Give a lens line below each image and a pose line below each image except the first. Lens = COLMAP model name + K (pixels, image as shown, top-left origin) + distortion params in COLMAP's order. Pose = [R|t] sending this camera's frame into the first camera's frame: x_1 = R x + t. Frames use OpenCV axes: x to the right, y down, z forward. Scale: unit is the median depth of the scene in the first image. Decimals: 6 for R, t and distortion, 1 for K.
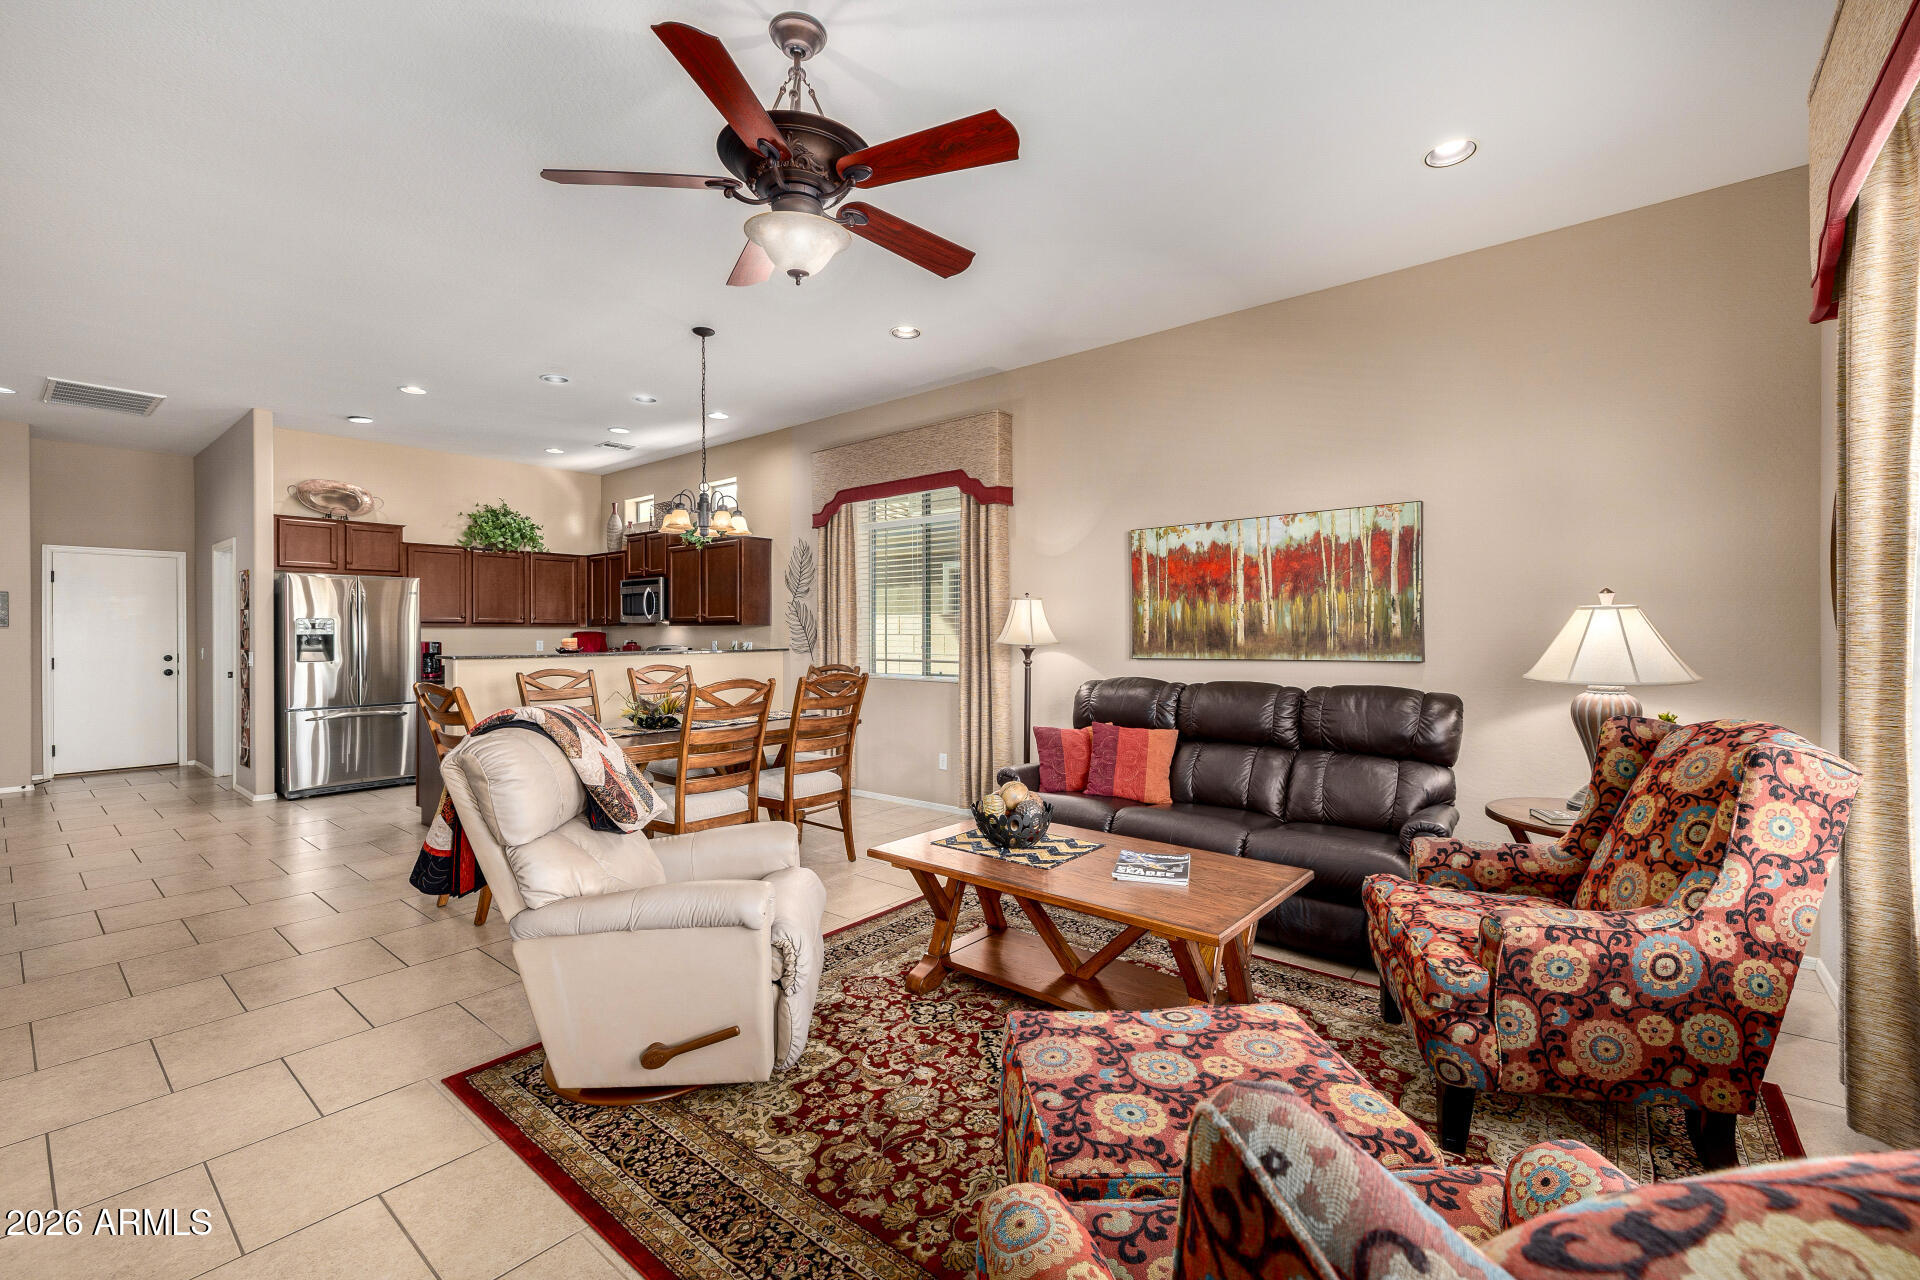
lens RADIAL K [[816.0, 0, 956.1], [0, 816.0, 635.0], [0, 0, 1]] dist [0.003566, -0.000241]
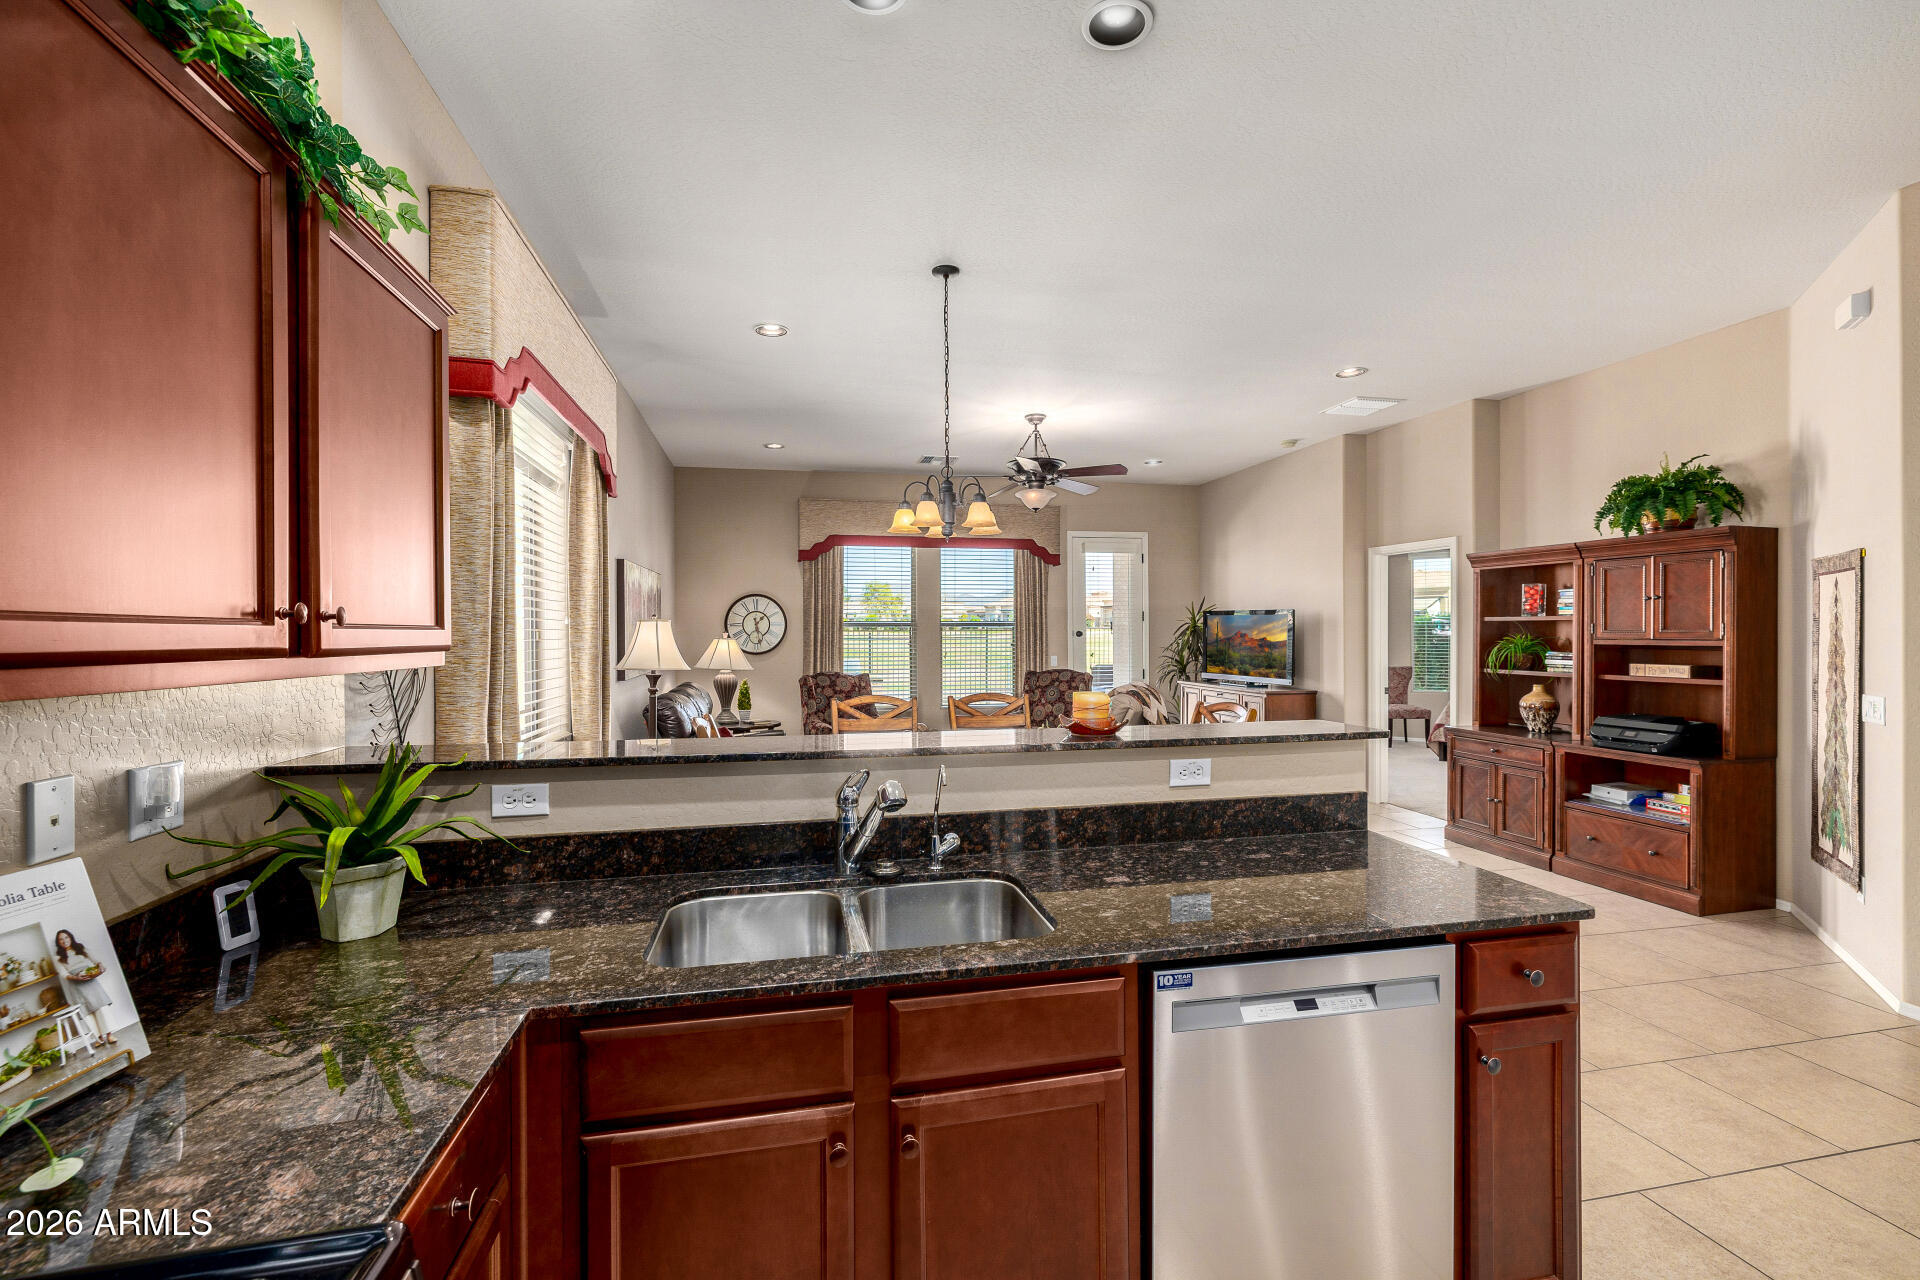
lens RADIAL K [[816.0, 0, 964.0], [0, 816.0, 635.1], [0, 0, 1]] dist [0.003566, -0.000241]
pose [[-0.790485, 0.005413, 0.612457, -0.568902], [0.009518, 0.999949, 0.003447, -0.021586], [-0.612407, 0.008554, -0.790496, 1.154063]]
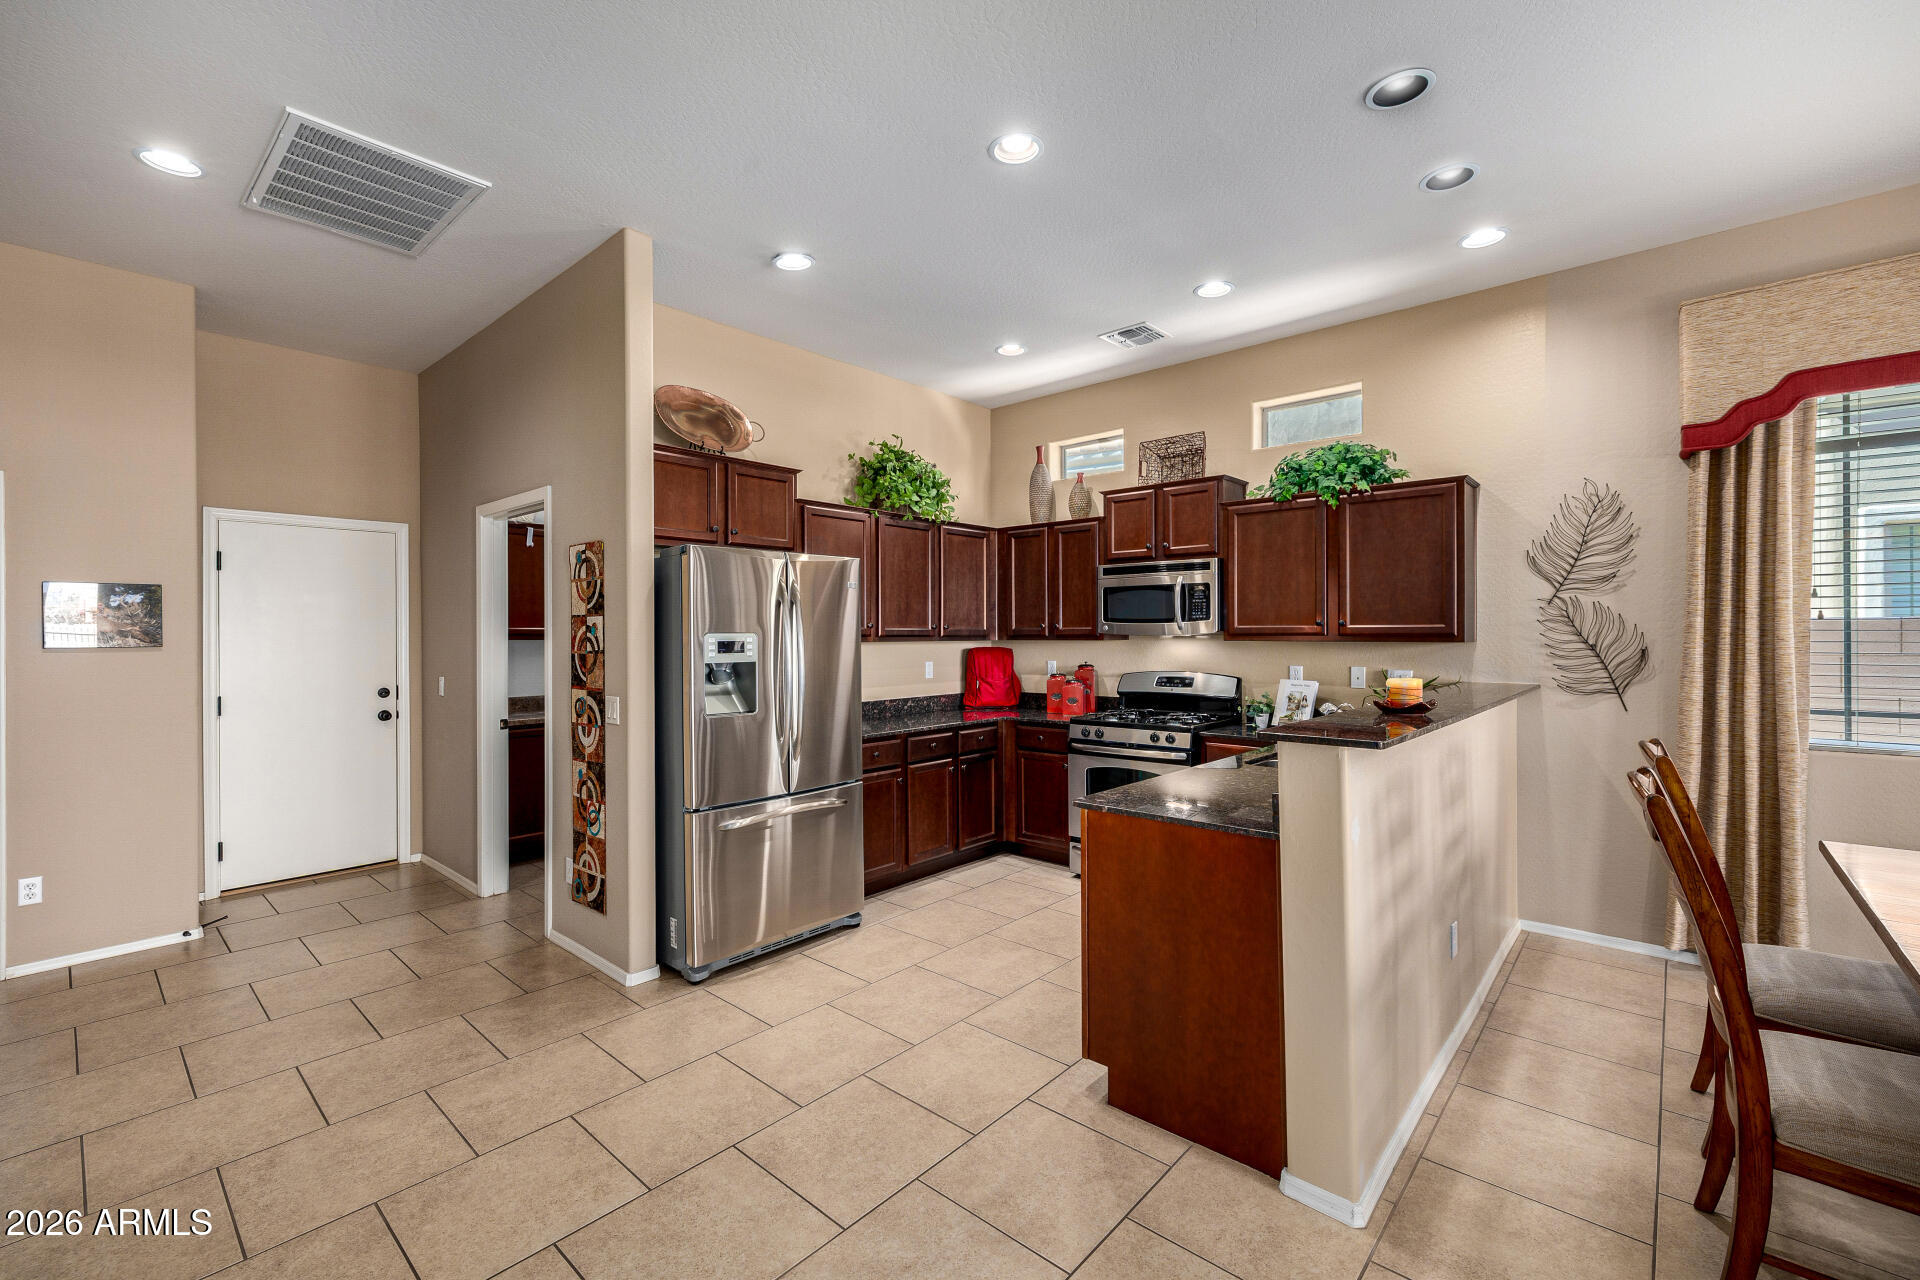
lens RADIAL K [[816.0, 0, 954.1], [0, 816.0, 635.8], [0, 0, 1]] dist [0.003566, -0.000241]
pose [[0.999339, -0.001633, -0.036312, -0.607343], [0.001639, 0.999999, 0.000146, -0.017460], [0.036312, -0.000205, 0.999340, 0.470929]]
